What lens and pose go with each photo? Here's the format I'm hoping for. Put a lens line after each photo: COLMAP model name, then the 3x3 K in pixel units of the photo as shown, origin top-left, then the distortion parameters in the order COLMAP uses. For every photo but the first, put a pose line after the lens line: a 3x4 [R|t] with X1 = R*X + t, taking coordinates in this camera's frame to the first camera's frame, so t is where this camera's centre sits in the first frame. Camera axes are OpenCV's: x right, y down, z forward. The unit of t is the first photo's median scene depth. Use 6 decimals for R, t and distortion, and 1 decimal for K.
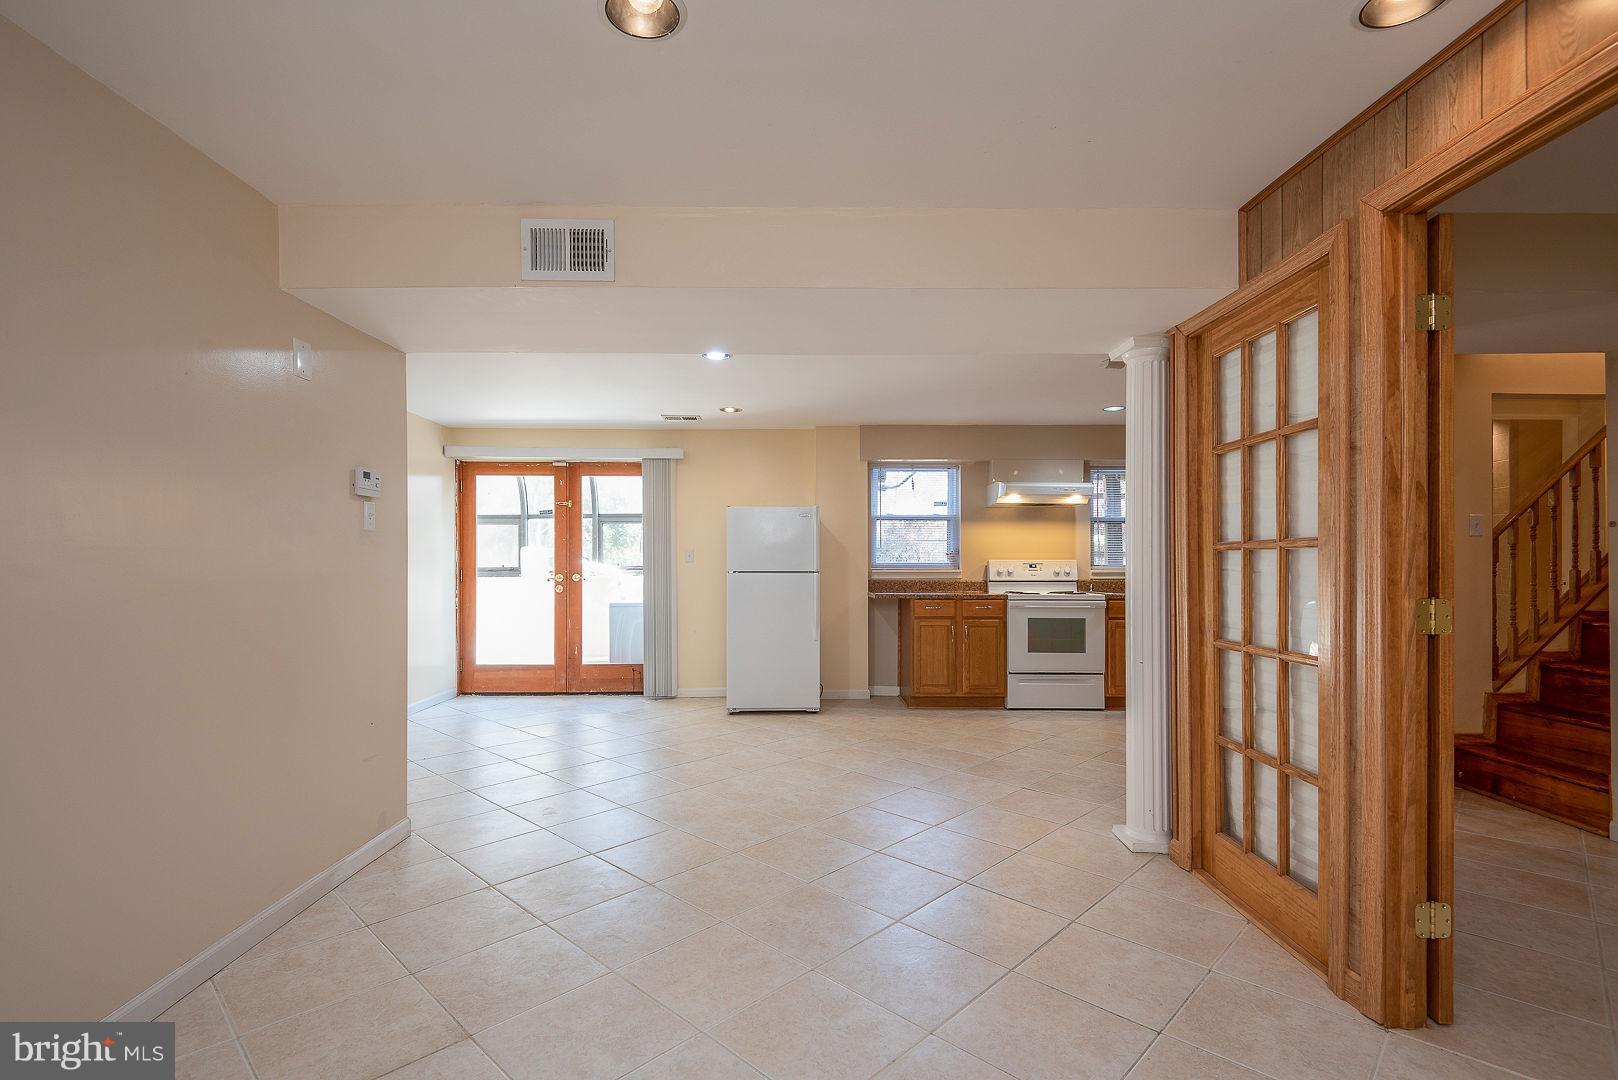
lens RADIAL K [[737.8, 0, 795.0], [0, 737.8, 566.4], [0, 0, 1]] dist [0.001453, -0.010041]
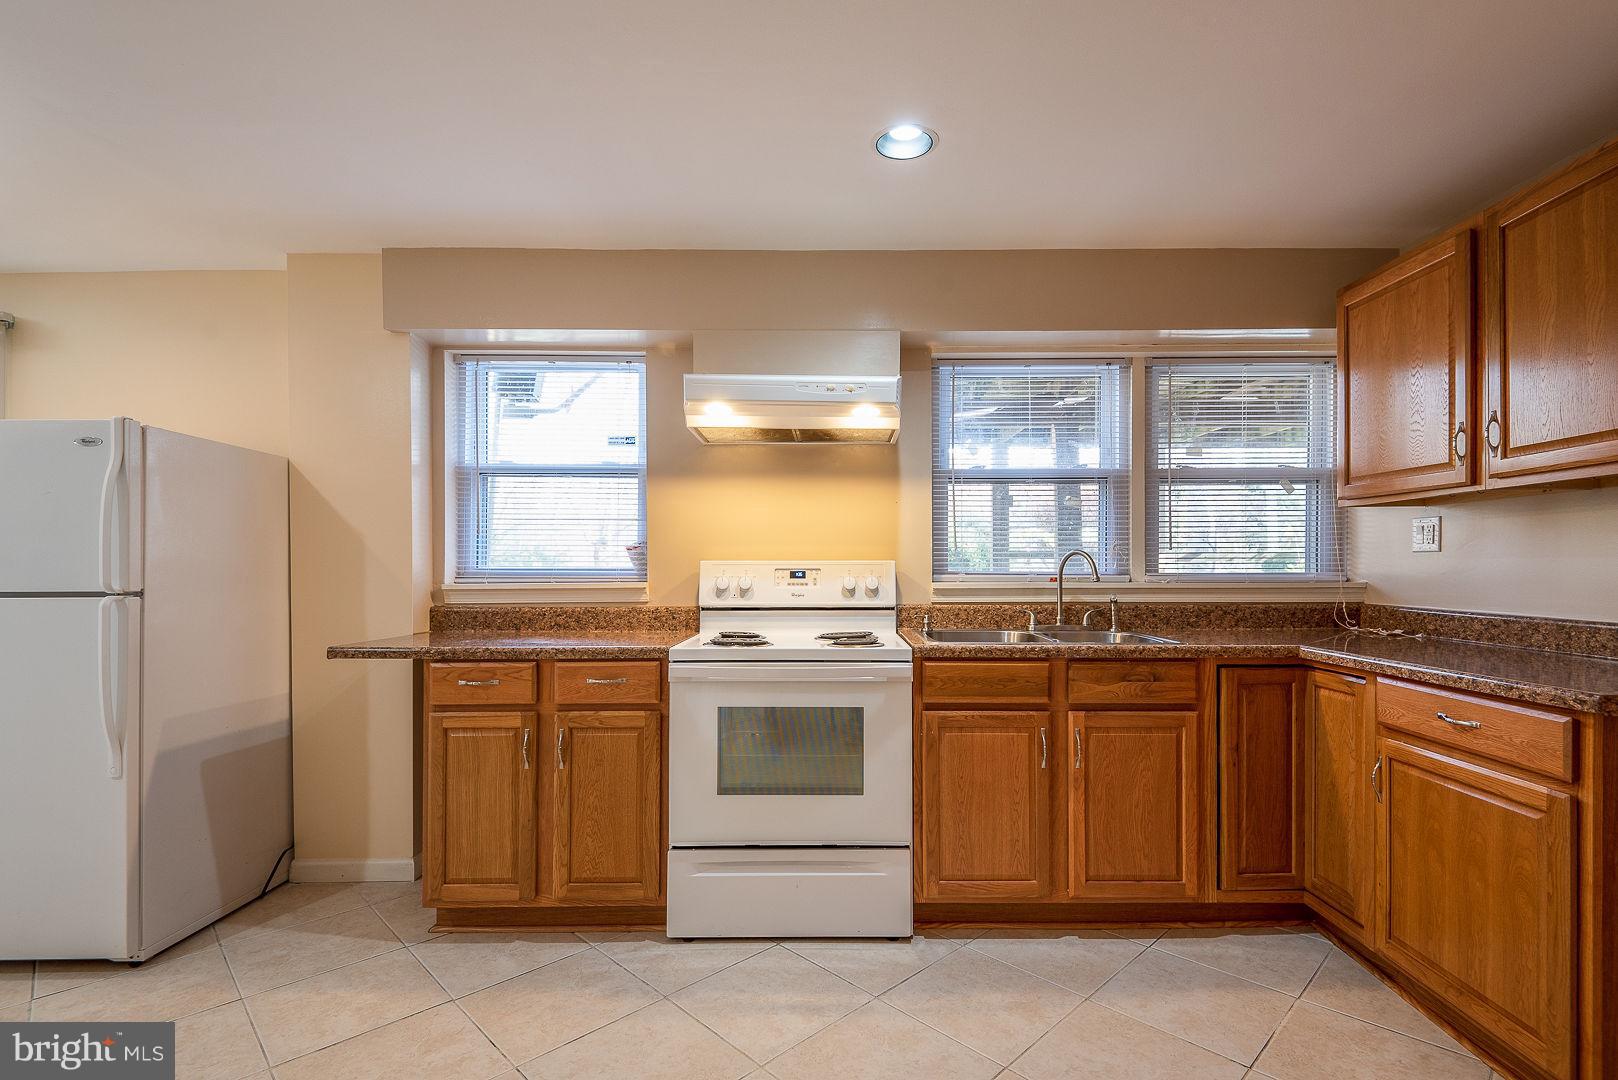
lens RADIAL K [[773.7, 0, 852.2], [0, 773.7, 566.4], [0, 0, 1]] dist [0.003044, -0.000041]
pose [[0.999876, -0.002758, 0.015491, 0.465345], [0.002779, 0.999995, -0.001378, -0.006056], [-0.015487, 0.001421, 0.999879, 0.712166]]
